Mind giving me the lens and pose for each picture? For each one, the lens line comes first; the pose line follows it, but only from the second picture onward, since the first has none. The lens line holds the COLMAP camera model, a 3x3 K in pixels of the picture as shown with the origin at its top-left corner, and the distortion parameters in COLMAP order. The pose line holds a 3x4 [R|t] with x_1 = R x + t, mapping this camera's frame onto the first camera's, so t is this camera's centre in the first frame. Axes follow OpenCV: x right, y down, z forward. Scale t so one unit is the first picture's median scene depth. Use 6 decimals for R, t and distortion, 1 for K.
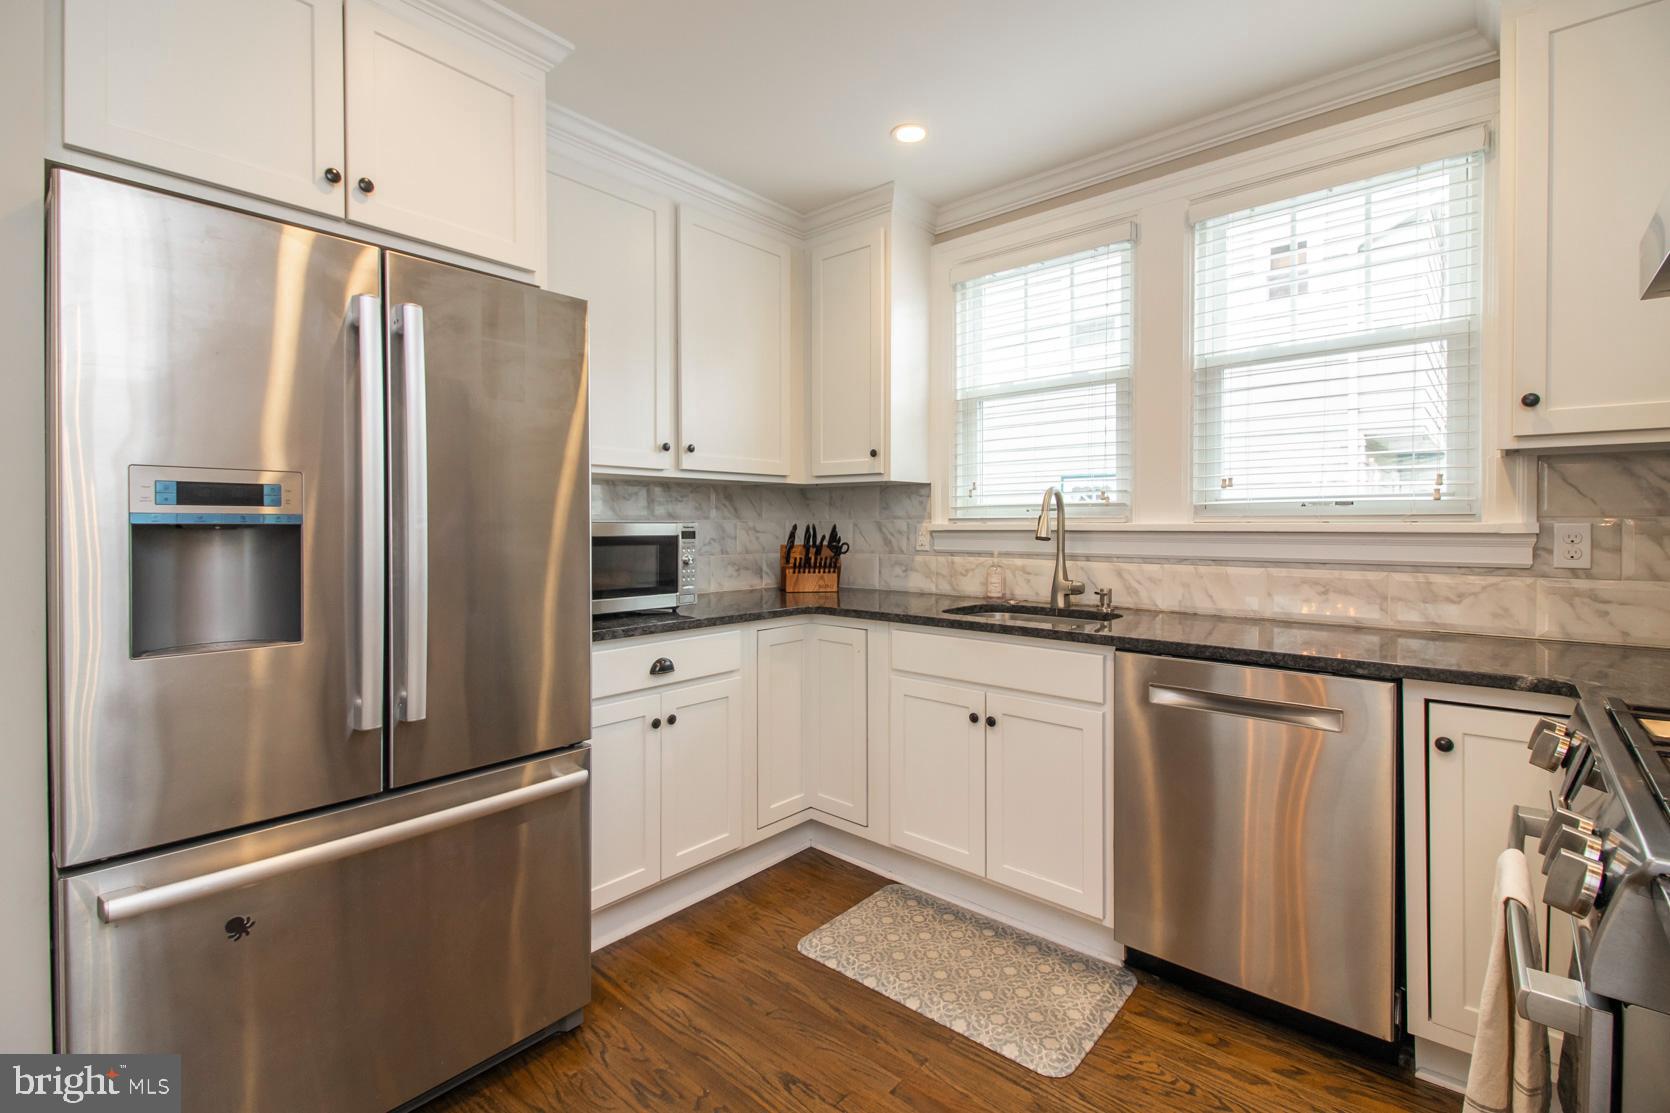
lens RADIAL K [[756.8, 0, 825.0], [0, 756.8, 530.9], [0, 0, 1]] dist [0.024675, -0.013029]
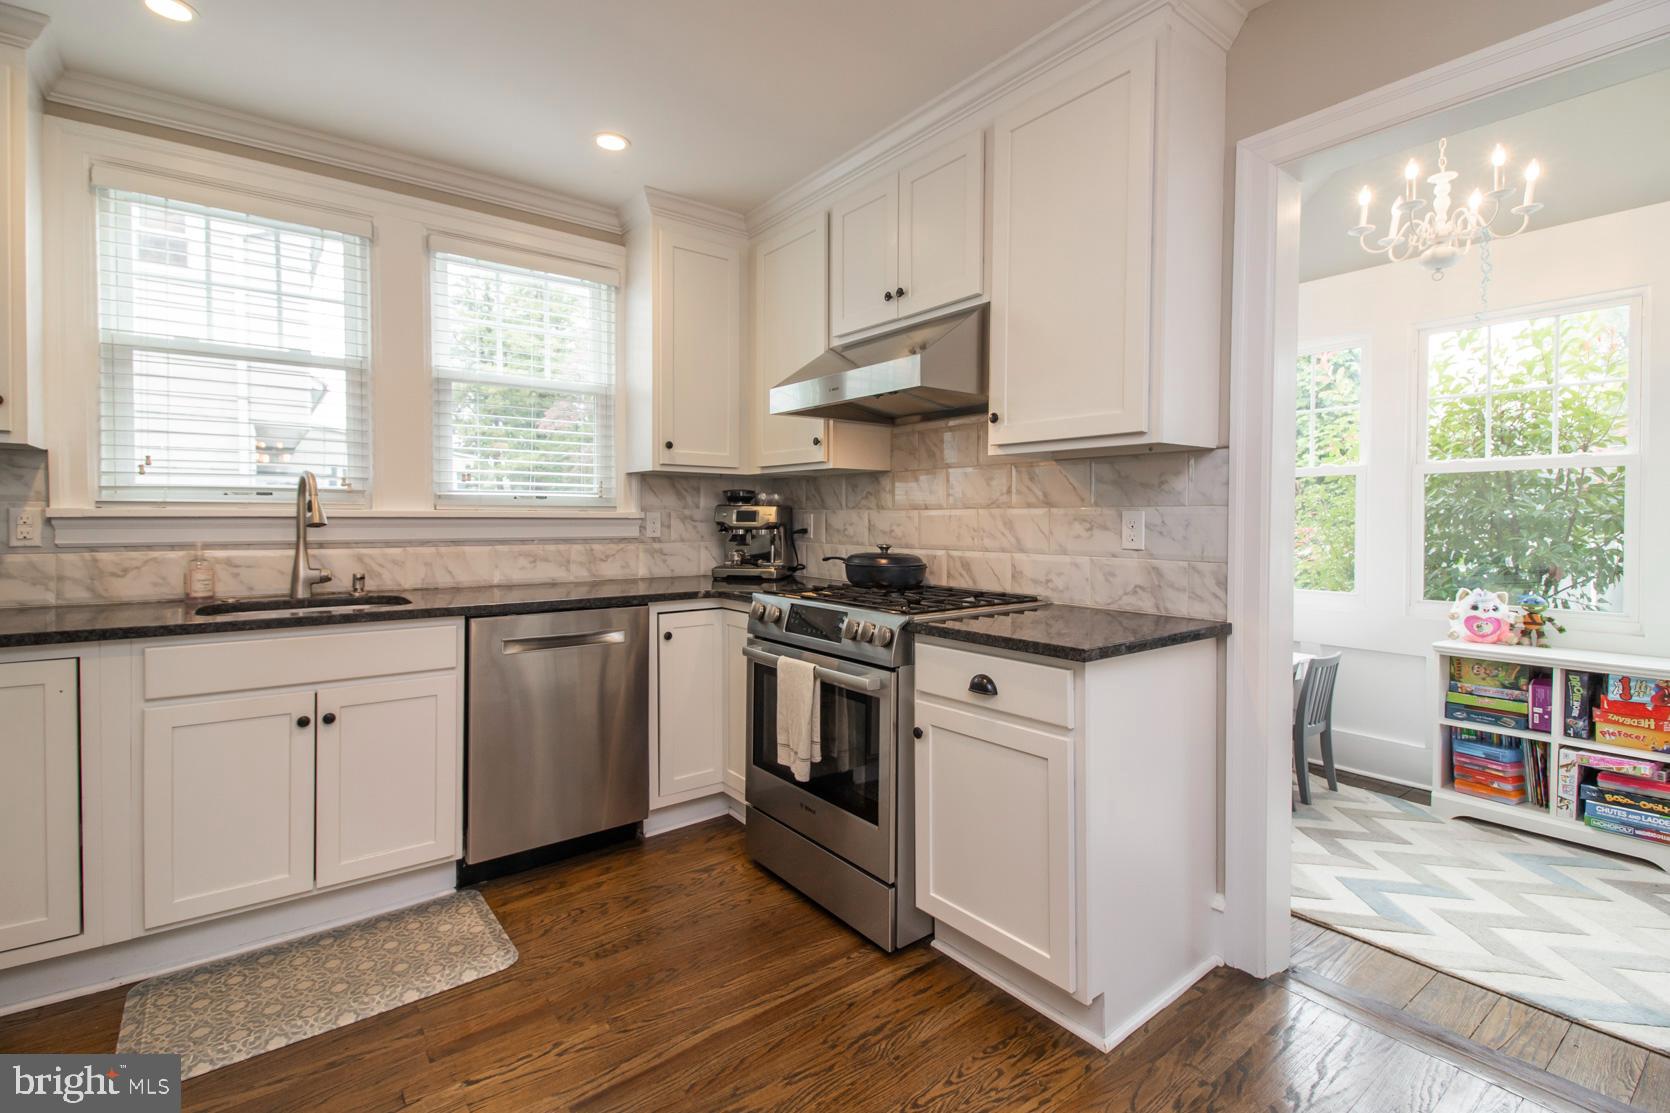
lens RADIAL K [[756.8, 0, 839.6], [0, 756.8, 530.4], [0, 0, 1]] dist [0.024675, -0.013029]
pose [[0.183187, -0.016656, 0.982937, -0.555844], [0.004397, 0.999860, 0.016124, 0.004229], [-0.983068, 0.001368, 0.183235, 0.185689]]
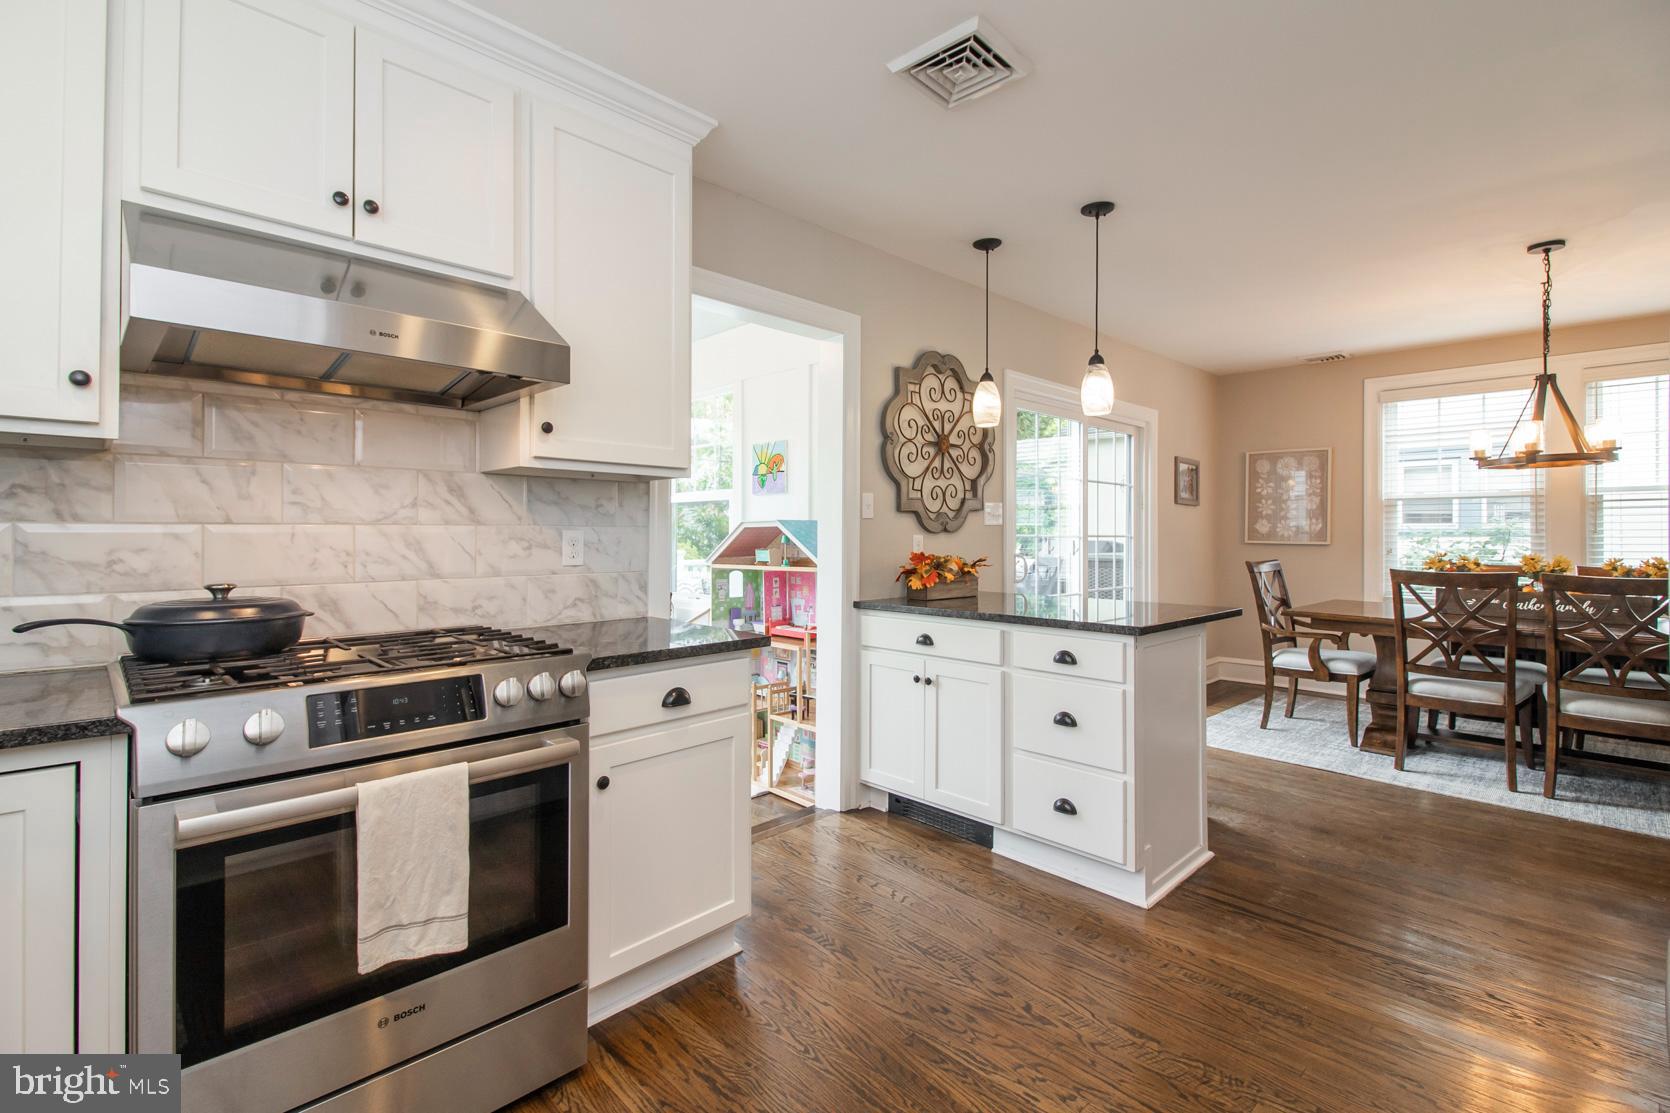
lens RADIAL K [[756.8, 0, 835.6], [0, 756.8, 524.9], [0, 0, 1]] dist [0.024675, -0.013029]
pose [[-0.998016, -0.000654, 0.062950, 0.010236], [-0.001006, 0.999984, -0.005556, -0.004531], [-0.062946, -0.005608, -0.998001, 0.982655]]
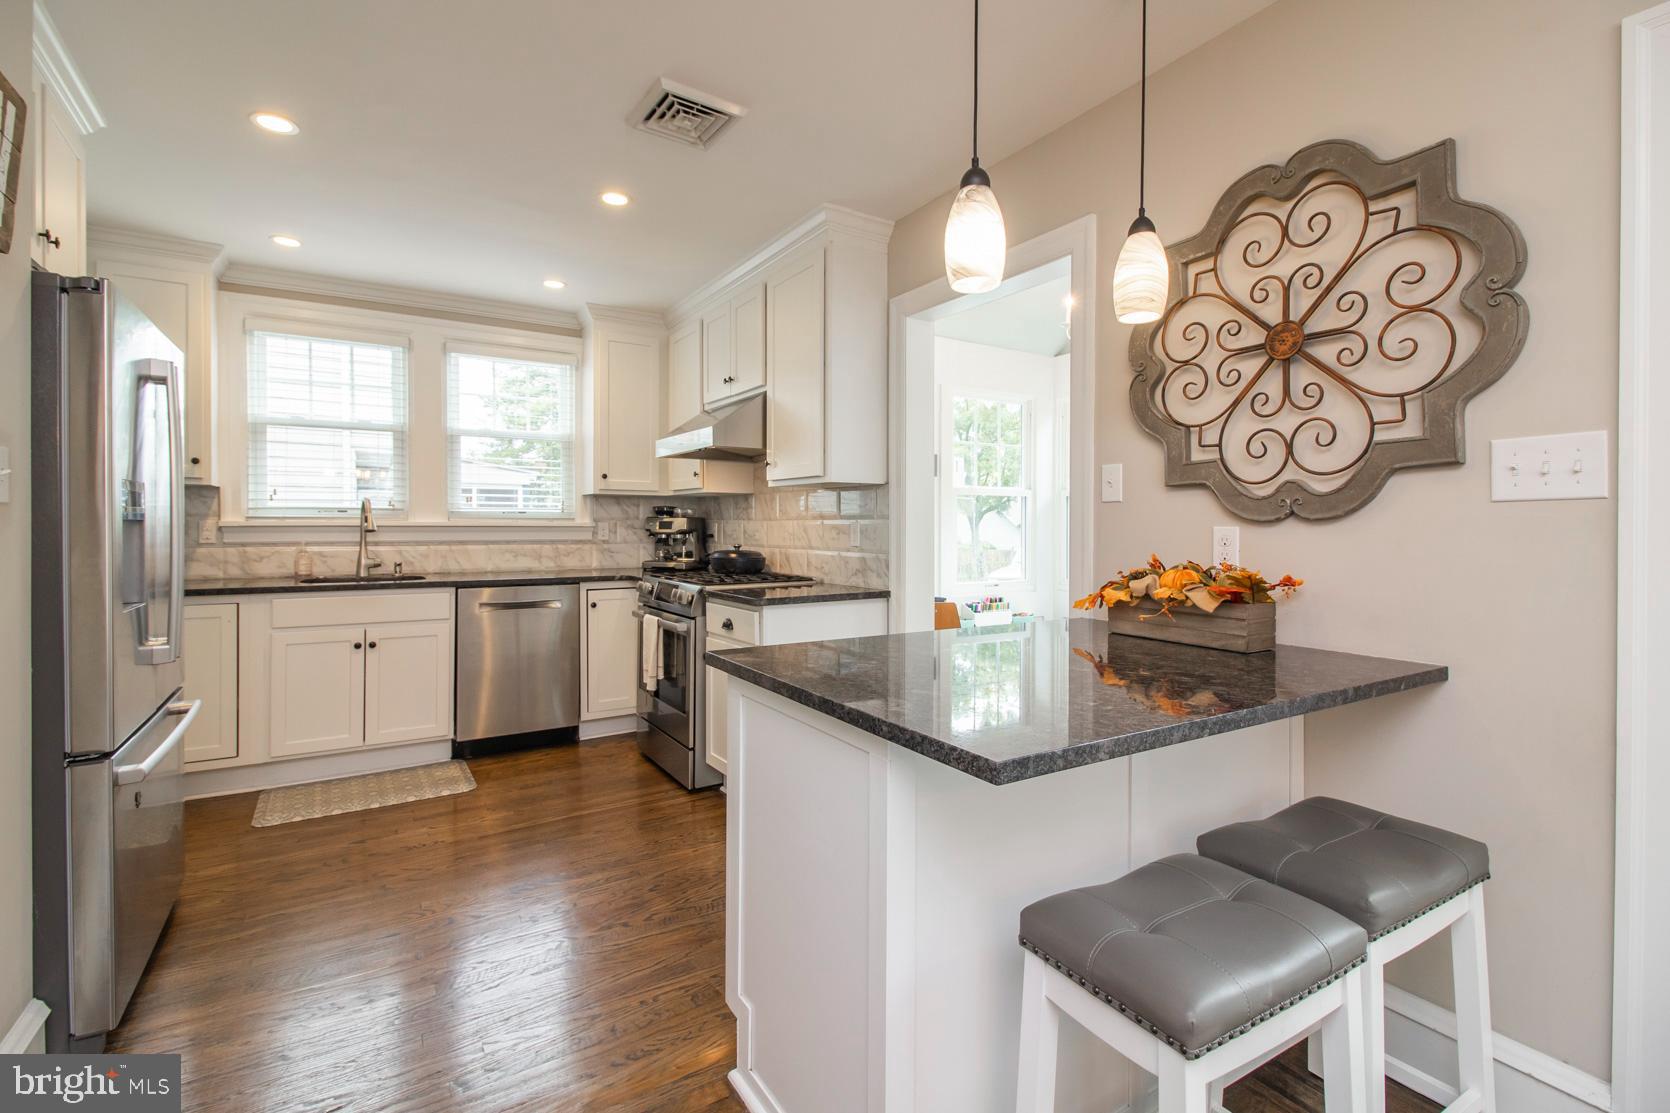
lens RADIAL K [[756.8, 0, 841.7], [0, 756.8, 529.6], [0, 0, 1]] dist [0.024675, -0.013029]
pose [[0.274694, -0.005259, 0.961517, -0.985438], [0.004669, 0.999981, 0.004135, 0.005513], [-0.961520, 0.003354, 0.274713, -0.370390]]
